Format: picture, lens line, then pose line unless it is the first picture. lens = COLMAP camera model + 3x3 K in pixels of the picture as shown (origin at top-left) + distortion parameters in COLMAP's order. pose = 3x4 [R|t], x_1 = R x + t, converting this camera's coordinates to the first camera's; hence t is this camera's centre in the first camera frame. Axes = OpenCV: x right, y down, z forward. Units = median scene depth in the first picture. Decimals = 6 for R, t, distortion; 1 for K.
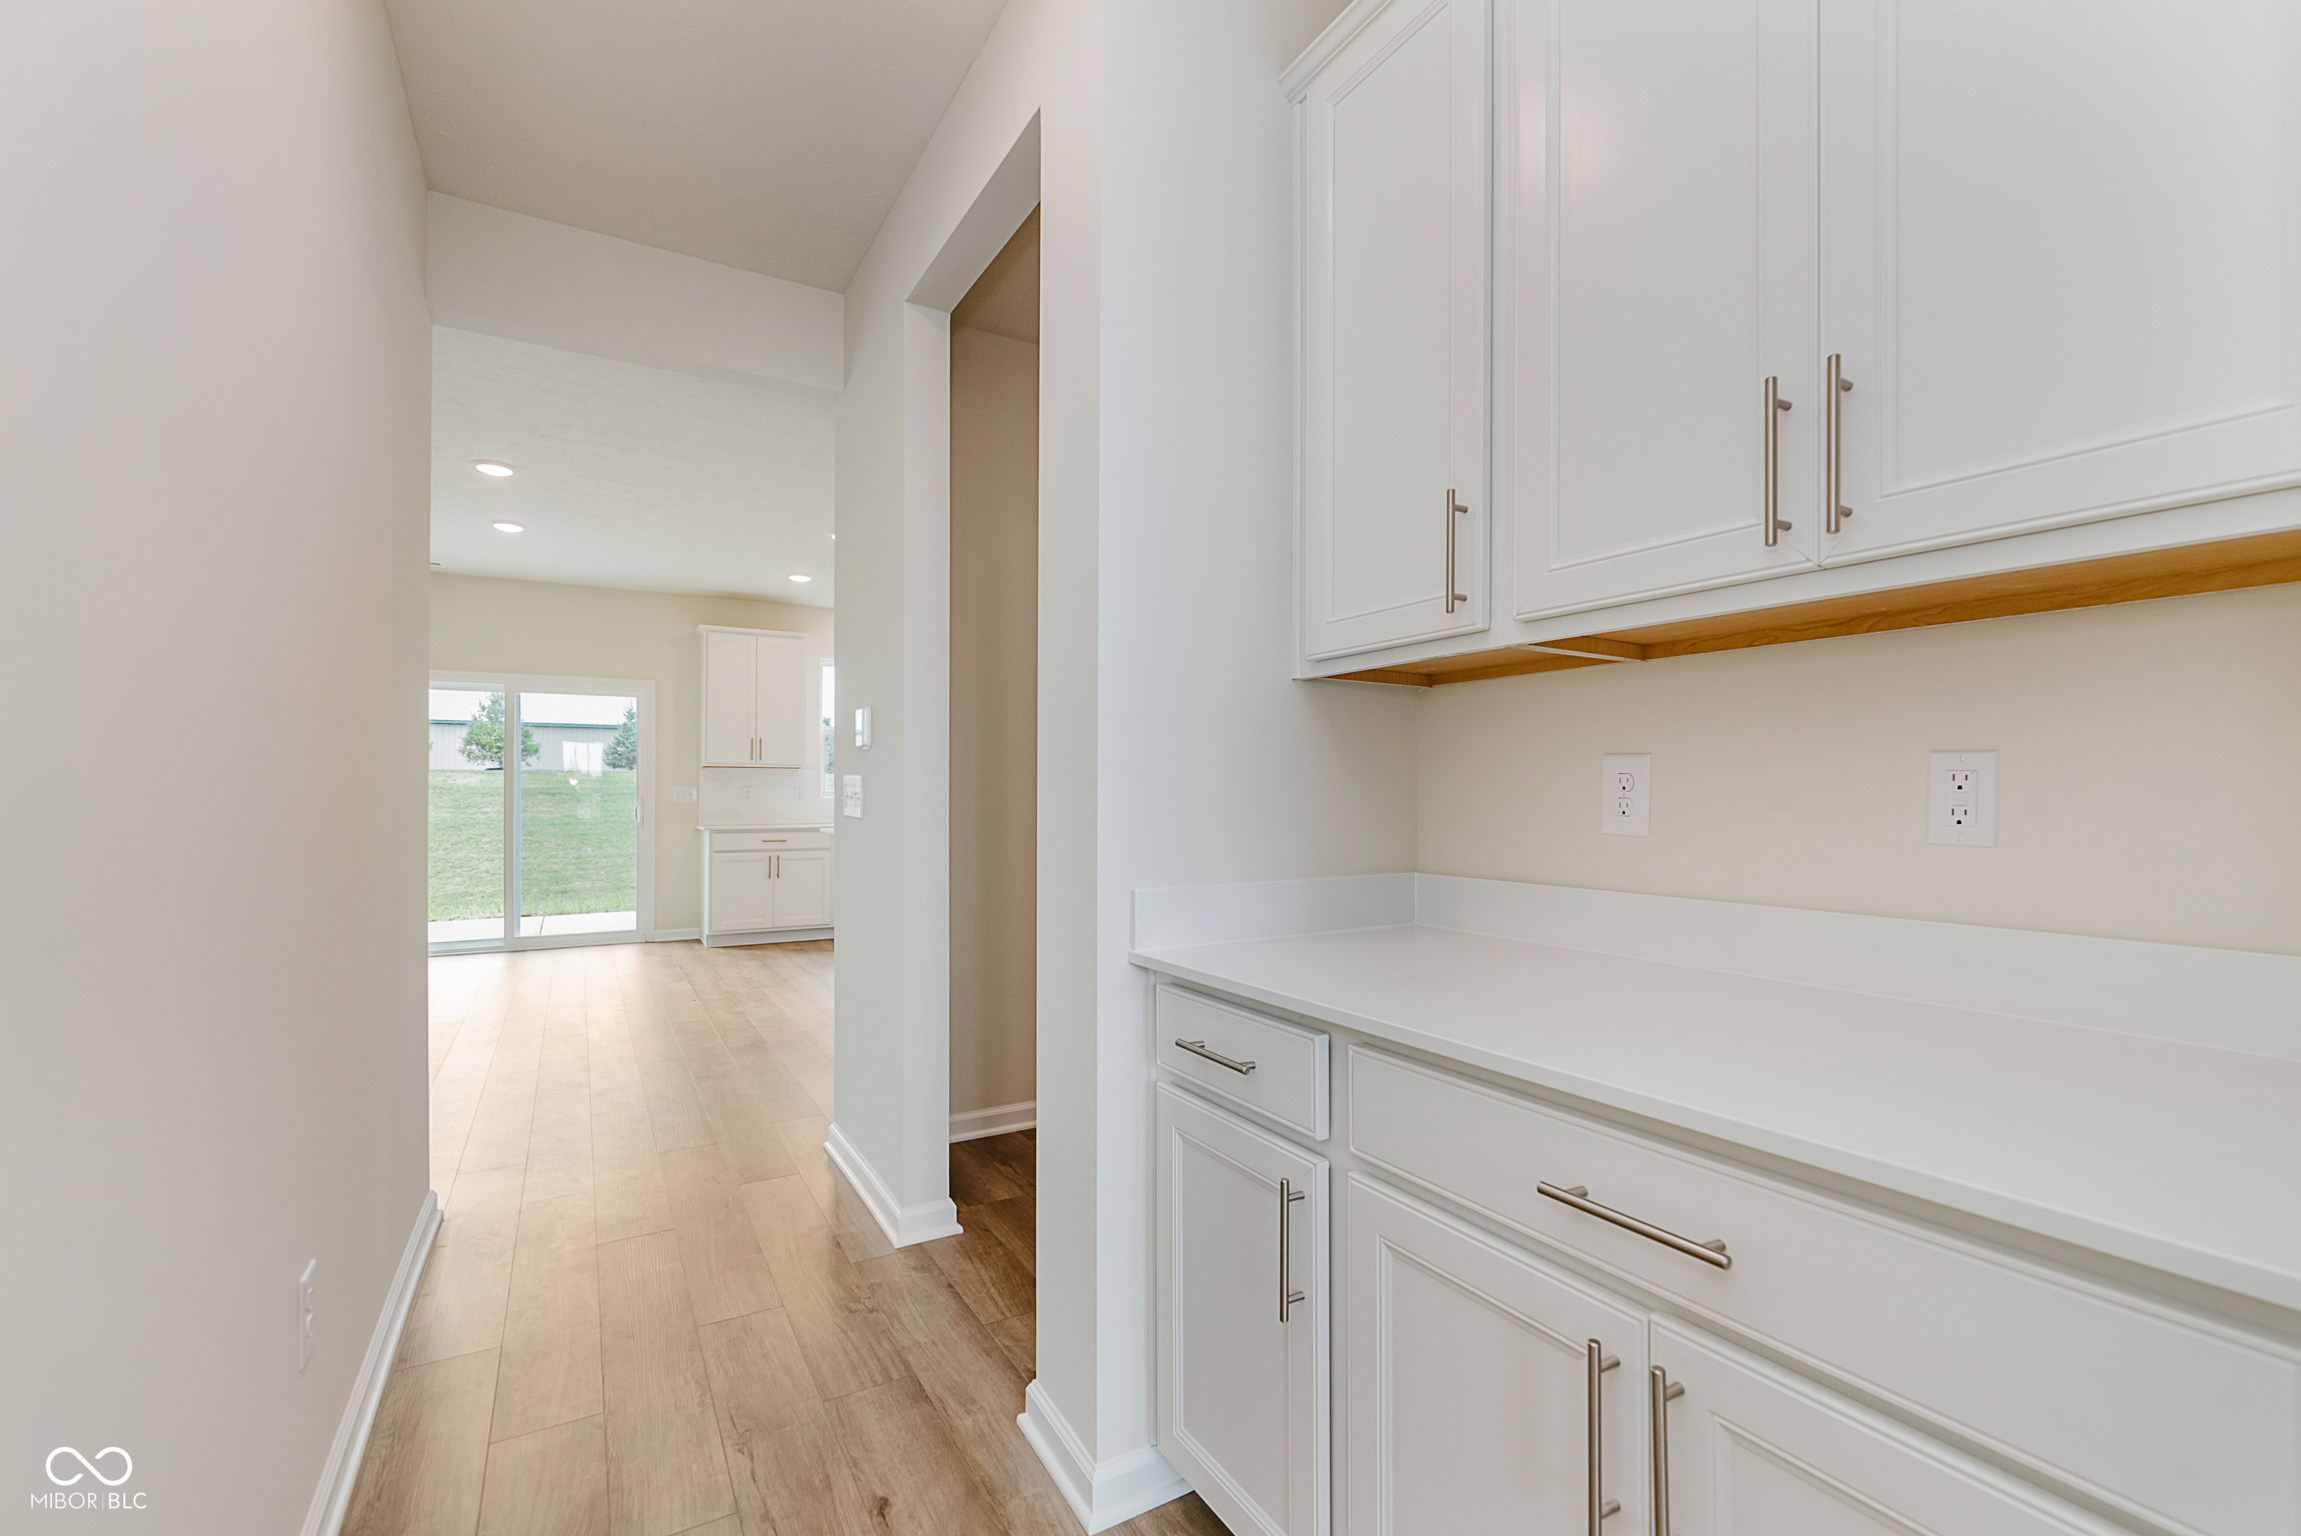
lens RADIAL K [[1003.6, 0, 1156.8], [0, 1003.6, 790.5], [0, 0, 1]] dist [0.000666, 0.000125]
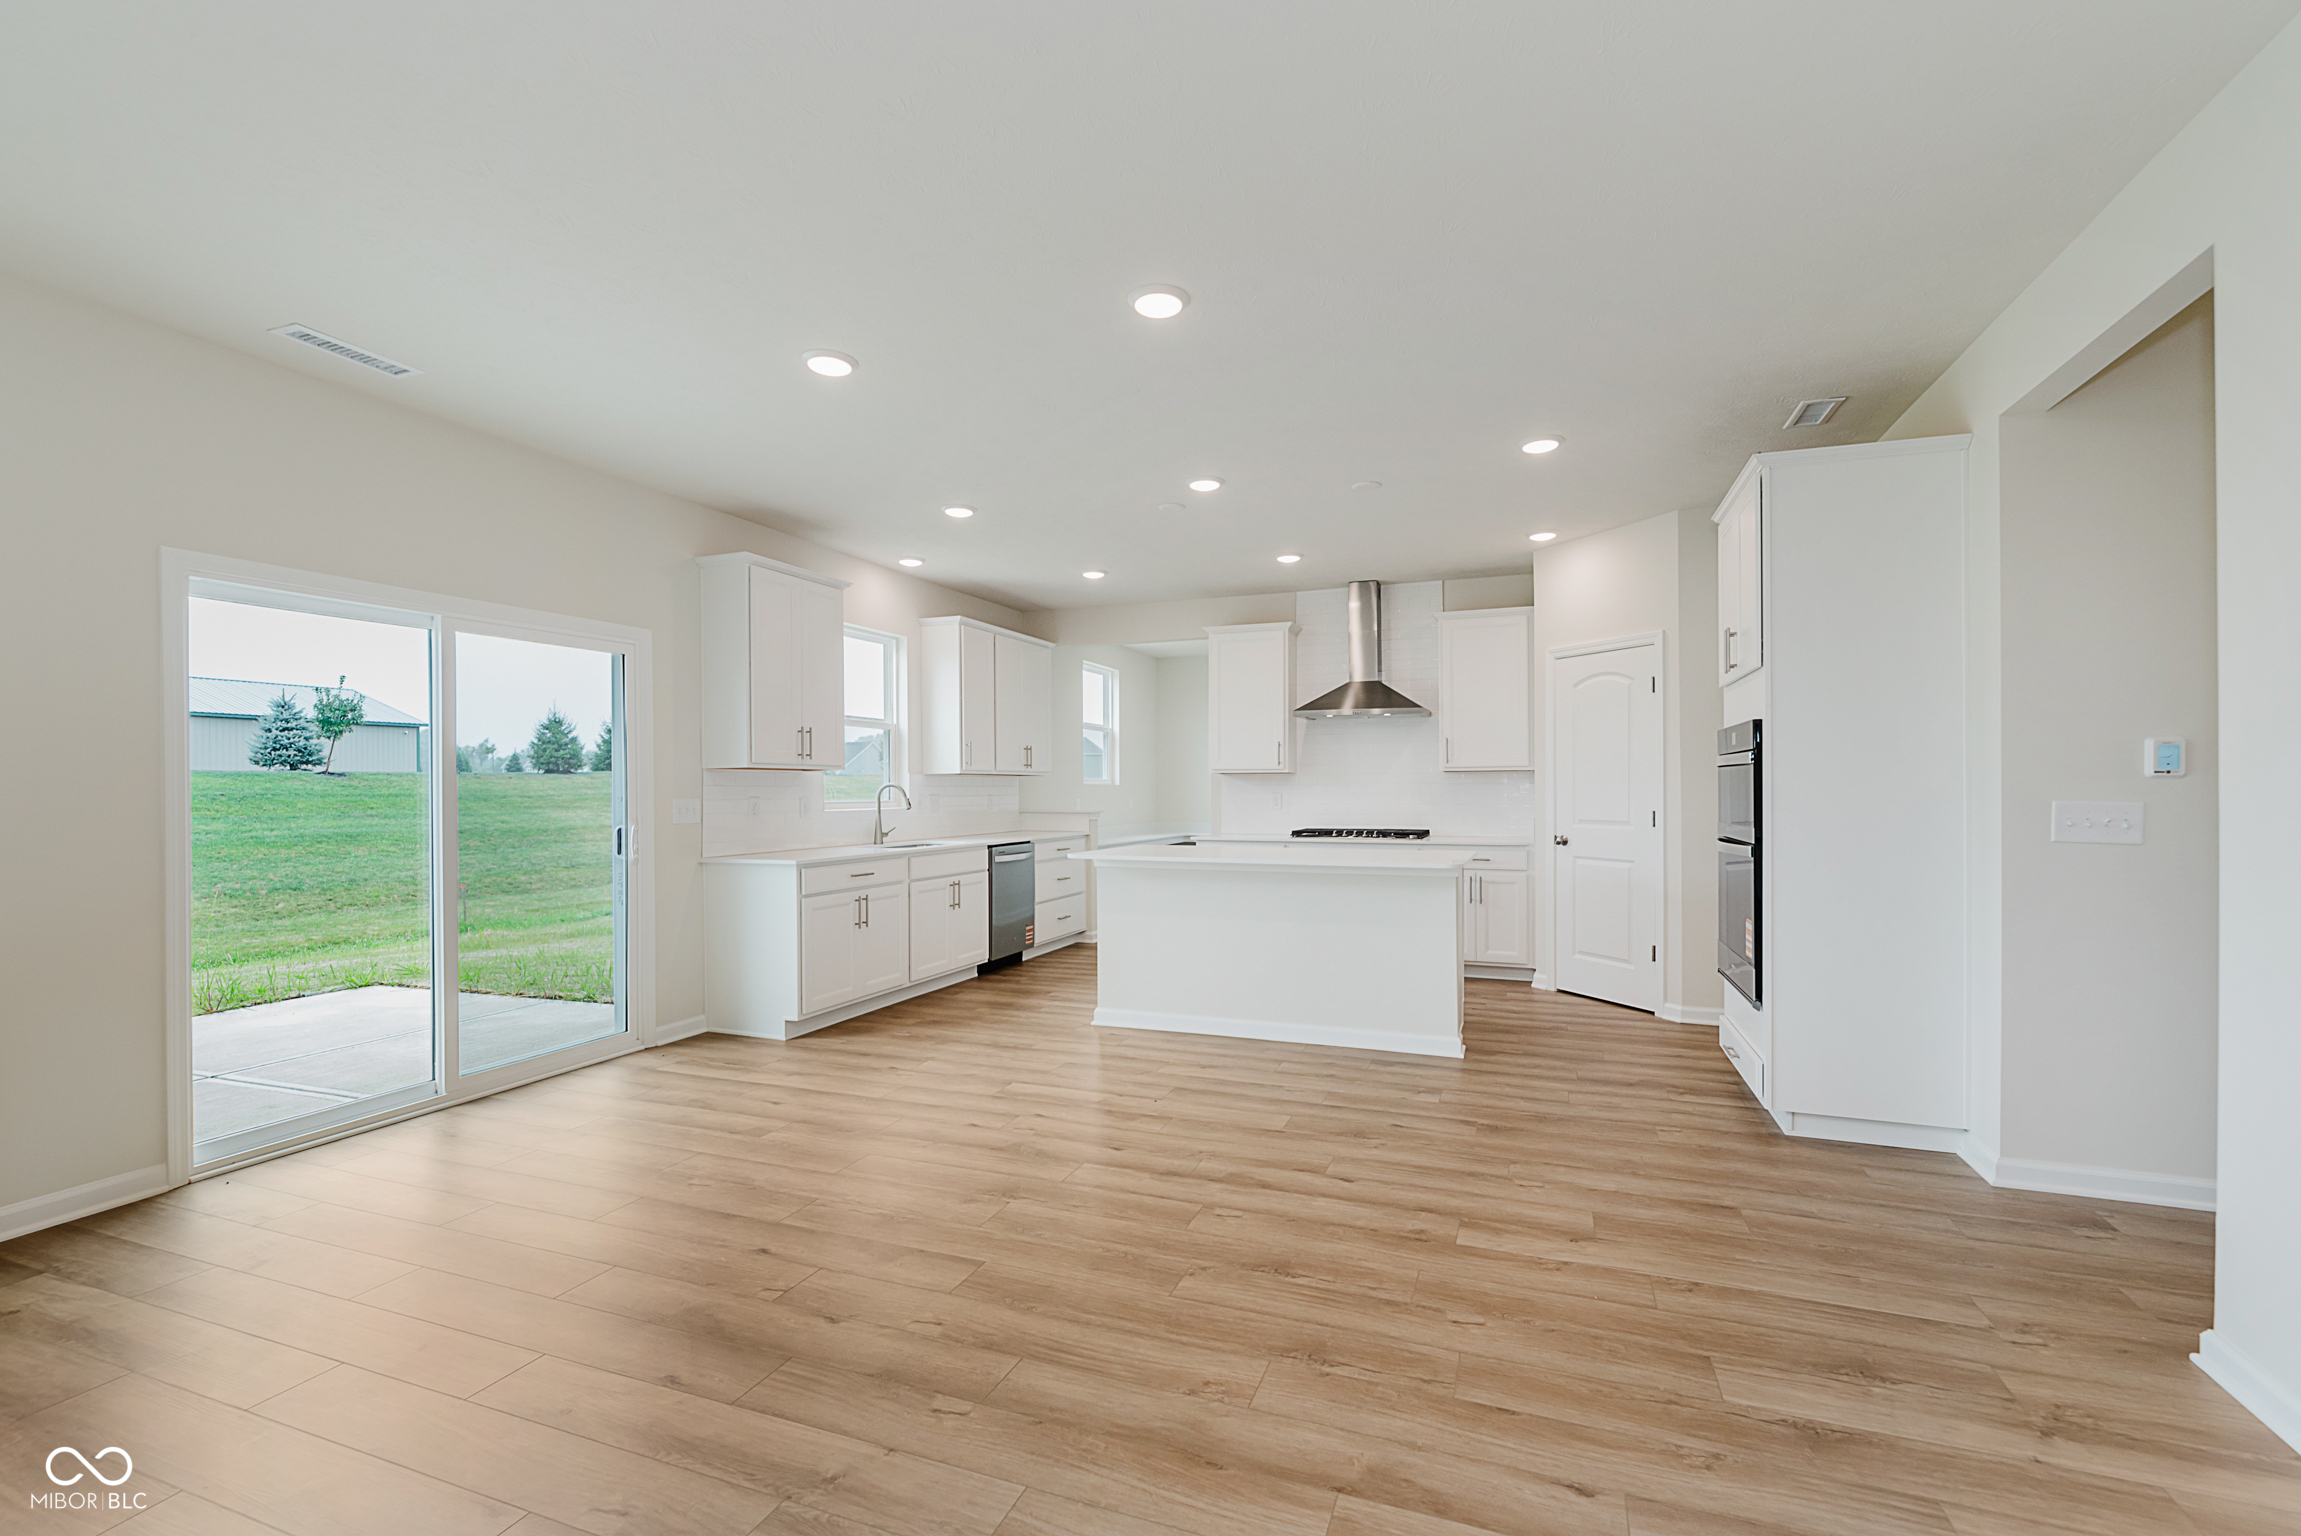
lens RADIAL K [[1009.4, 0, 1139.7], [0, 1009.4, 777.1], [0, 0, 1]] dist [-0.000186, -0.000041]
pose [[0.786789, -0.001575, 0.617220, -0.656388], [0.004075, 0.999988, -0.002642, -0.014986], [-0.617208, 0.004594, 0.786786, 0.321181]]
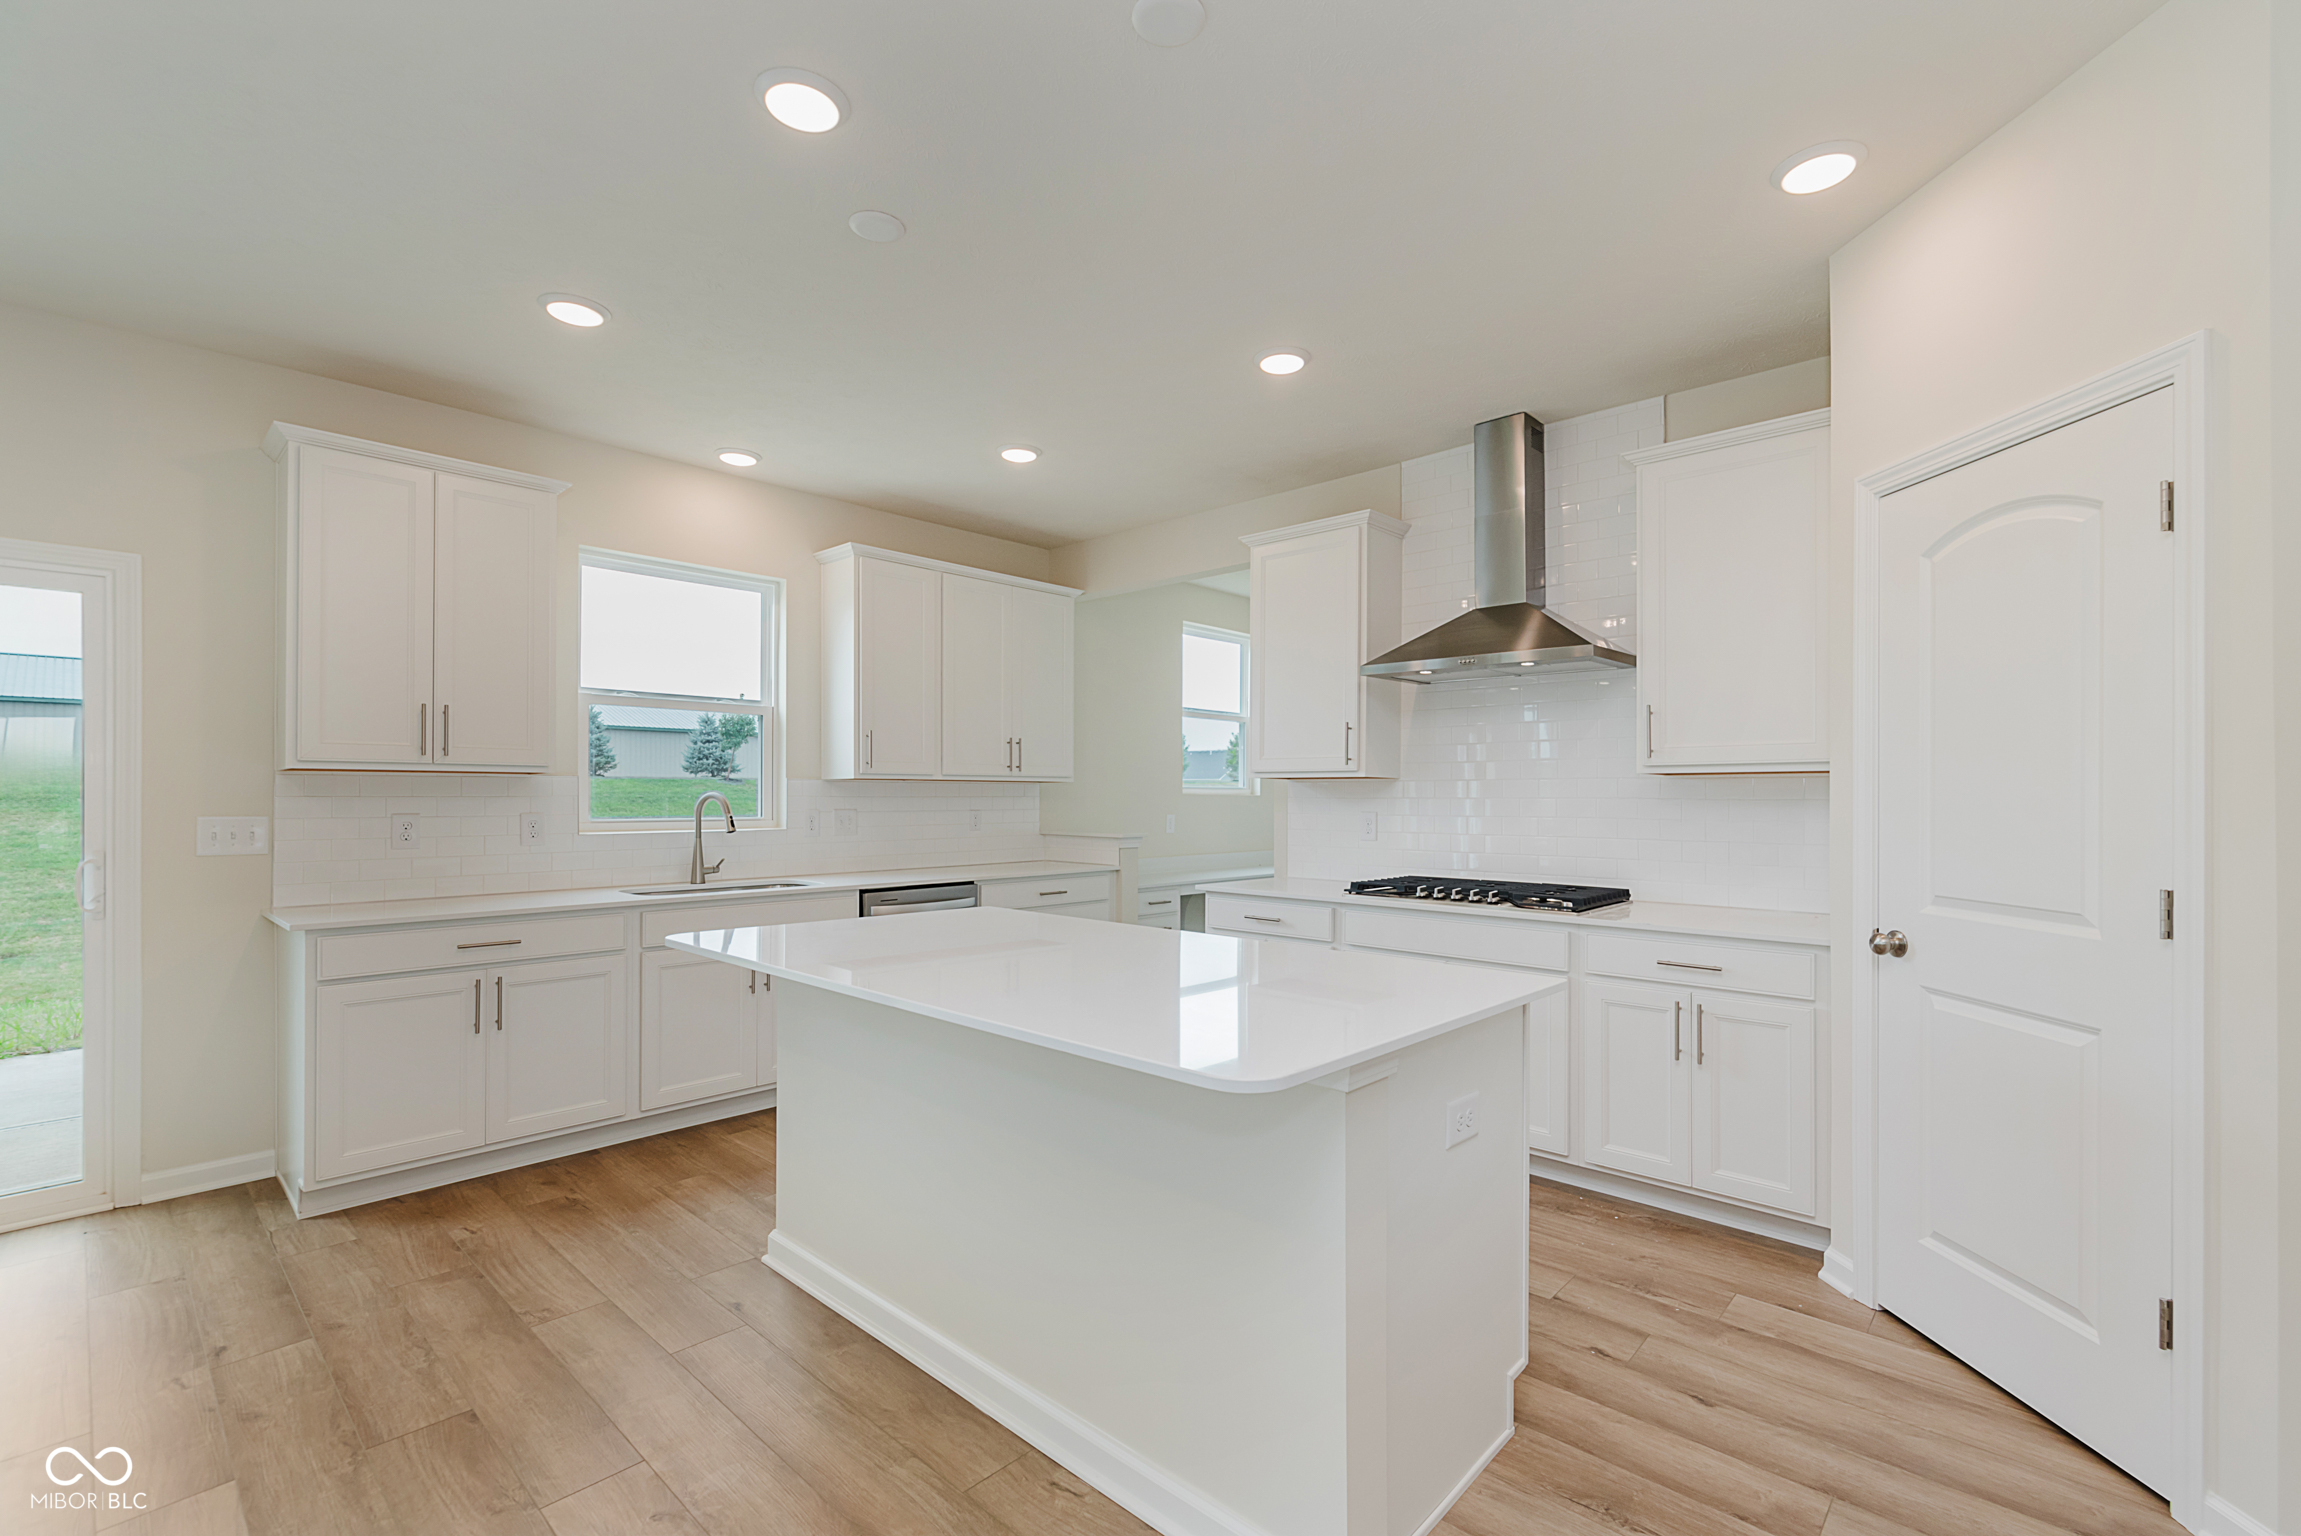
lens RADIAL K [[1003.6, 0, 1156.8], [0, 1003.6, 790.5], [0, 0, 1]] dist [0.000666, 0.000125]
pose [[0.955147, -0.002524, 0.296120, -0.233020], [0.001441, 0.999991, 0.003877, -0.016206], [-0.296128, -0.003276, 0.955143, 0.501107]]
